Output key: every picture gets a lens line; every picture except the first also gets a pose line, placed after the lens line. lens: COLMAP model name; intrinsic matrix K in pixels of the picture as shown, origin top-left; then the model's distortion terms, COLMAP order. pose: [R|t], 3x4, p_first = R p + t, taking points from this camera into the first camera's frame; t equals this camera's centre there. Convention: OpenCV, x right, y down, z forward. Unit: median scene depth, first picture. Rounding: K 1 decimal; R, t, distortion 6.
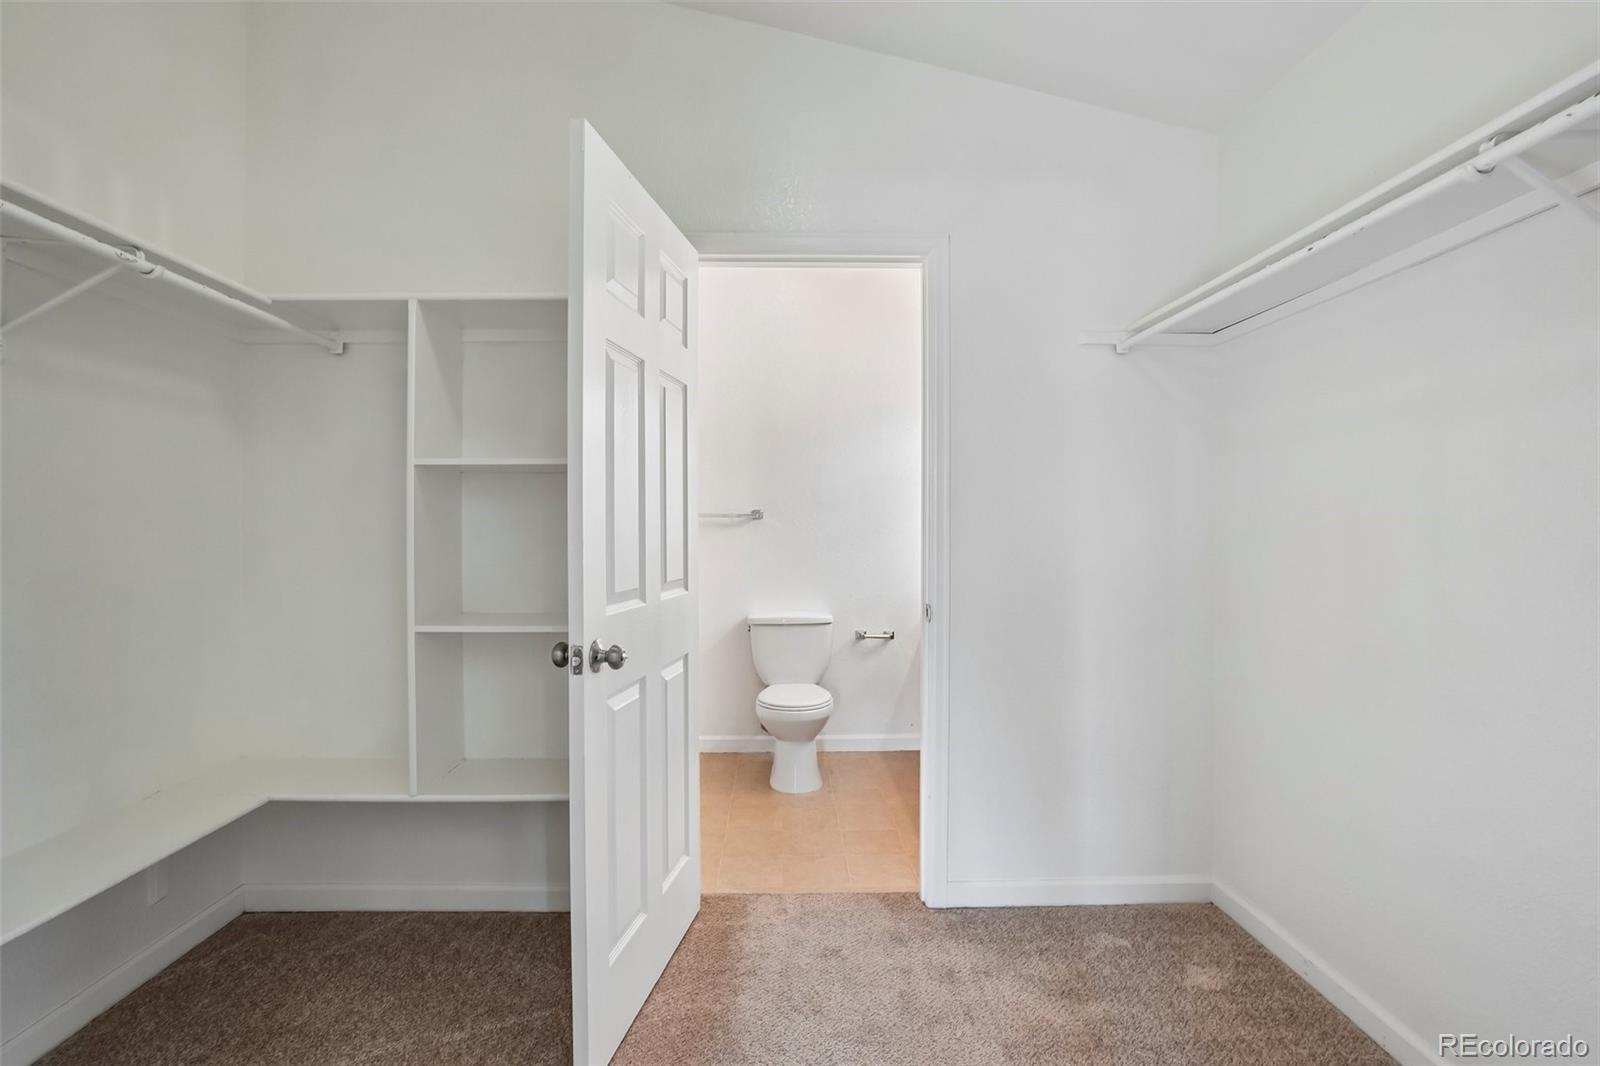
lens RADIAL K [[723.8, 0, 794.4], [0, 723.8, 528.8], [0, 0, 1]] dist [-0.063883, 0.023054]
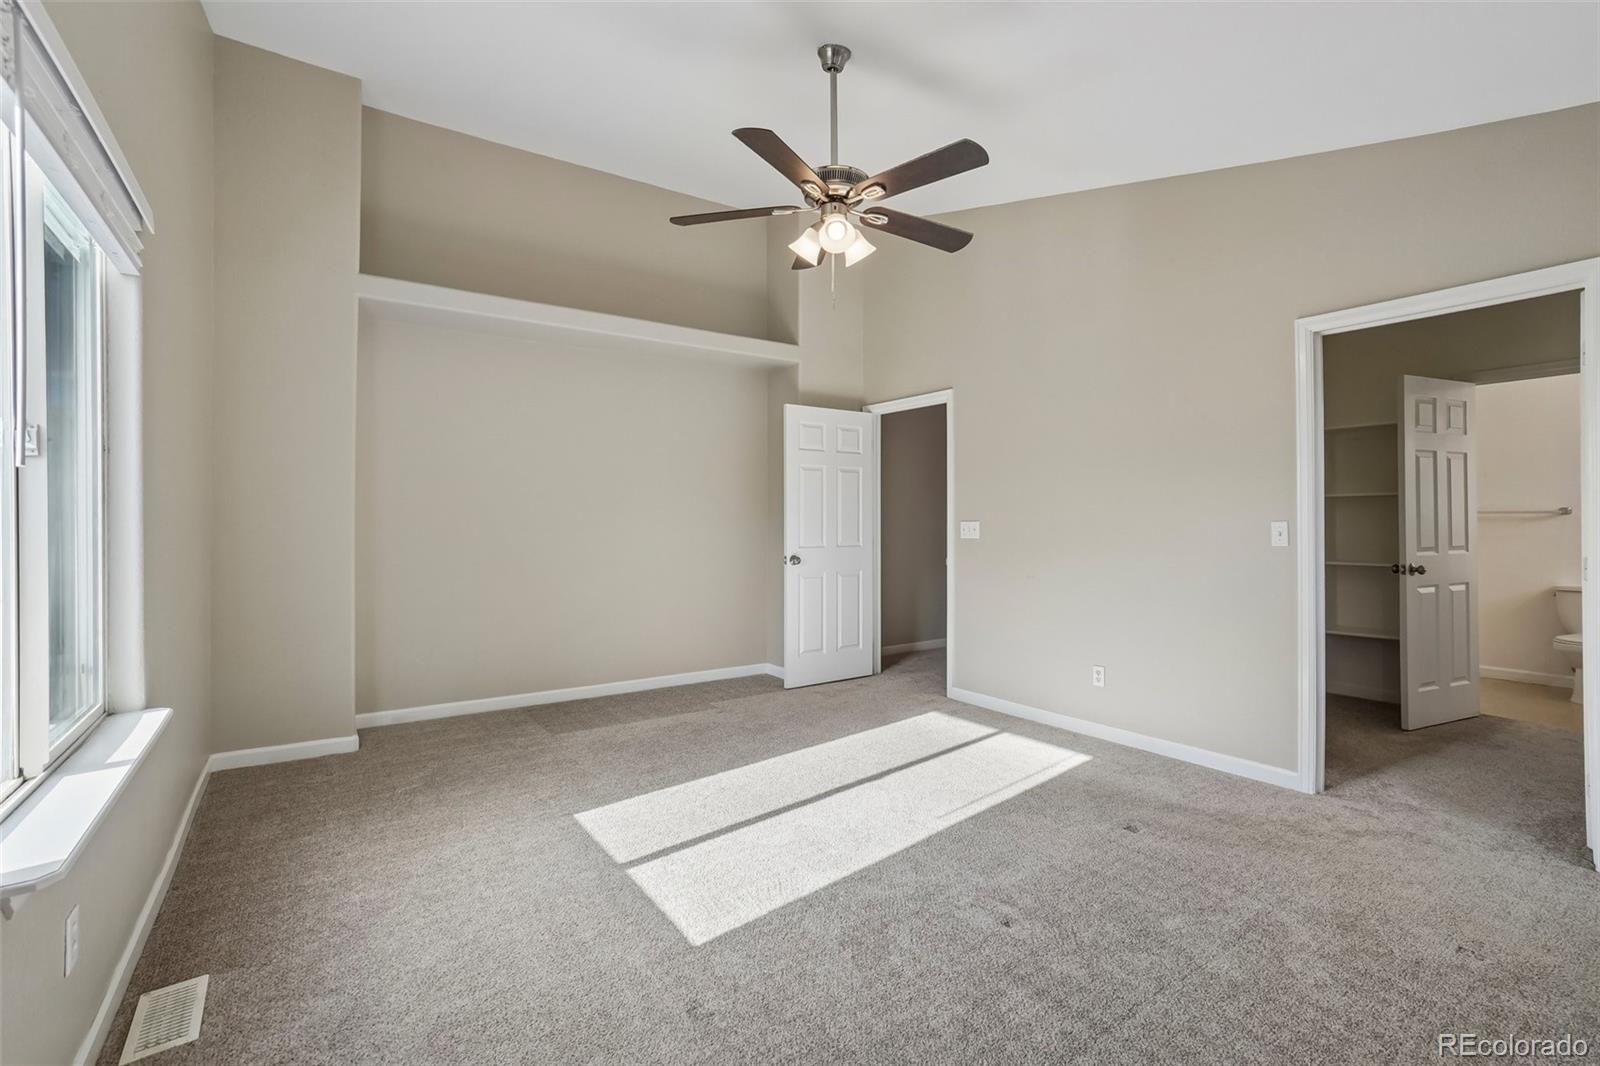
lens RADIAL K [[723.8, 0, 794.4], [0, 723.8, 528.8], [0, 0, 1]] dist [-0.063883, 0.023054]
pose [[0.531277, -0.002599, -0.847194, 0.639016], [0.005732, 0.999983, 0.000528, 0.011600], [0.847179, -0.005137, 0.531283, -2.112386]]
